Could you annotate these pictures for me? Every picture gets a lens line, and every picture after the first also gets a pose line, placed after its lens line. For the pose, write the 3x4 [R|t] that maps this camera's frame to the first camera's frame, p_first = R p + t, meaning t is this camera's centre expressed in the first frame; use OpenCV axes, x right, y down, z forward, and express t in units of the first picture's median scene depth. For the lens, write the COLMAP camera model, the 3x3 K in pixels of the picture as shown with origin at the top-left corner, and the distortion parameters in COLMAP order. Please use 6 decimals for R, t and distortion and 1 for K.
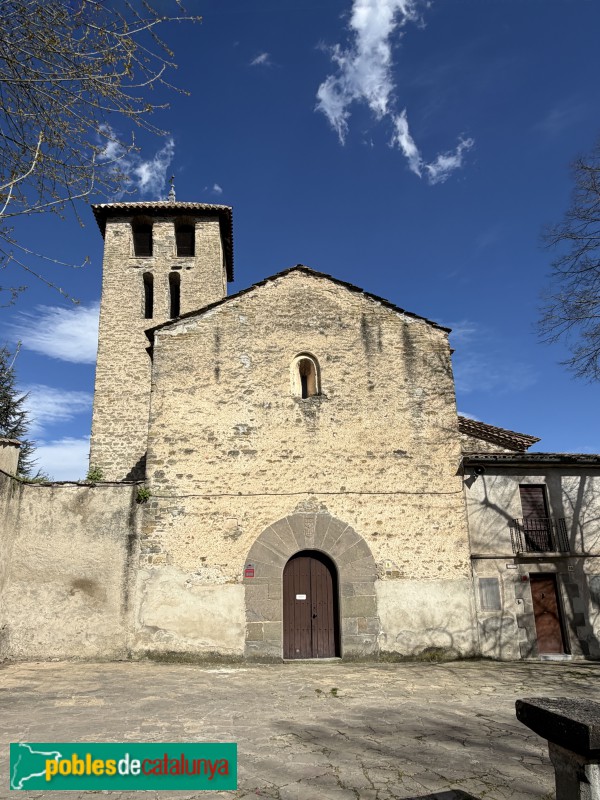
lens RADIAL K [[496.2, 0, 251.1], [0, 496.2, 442.0], [0, 0, 1]] dist [-0.046998, -0.001645]
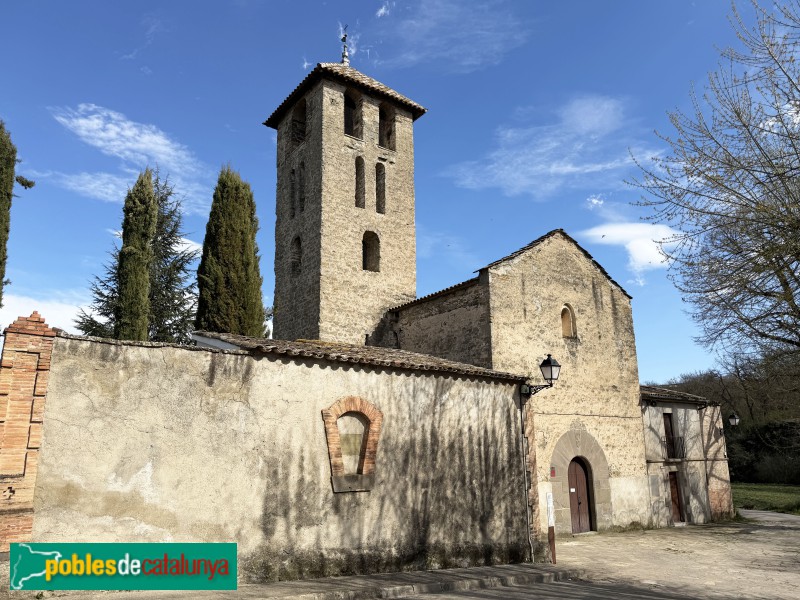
lens RADIAL K [[556.8, 0, 405.8], [0, 556.8, 325.6], [0, 0, 1]] dist [0.034291, -0.004371]
pose [[0.843995, 0.127717, 0.520923, -1.088564], [-0.168494, 0.985201, 0.031447, -0.104870], [-0.509198, -0.114313, 0.853024, -0.052885]]
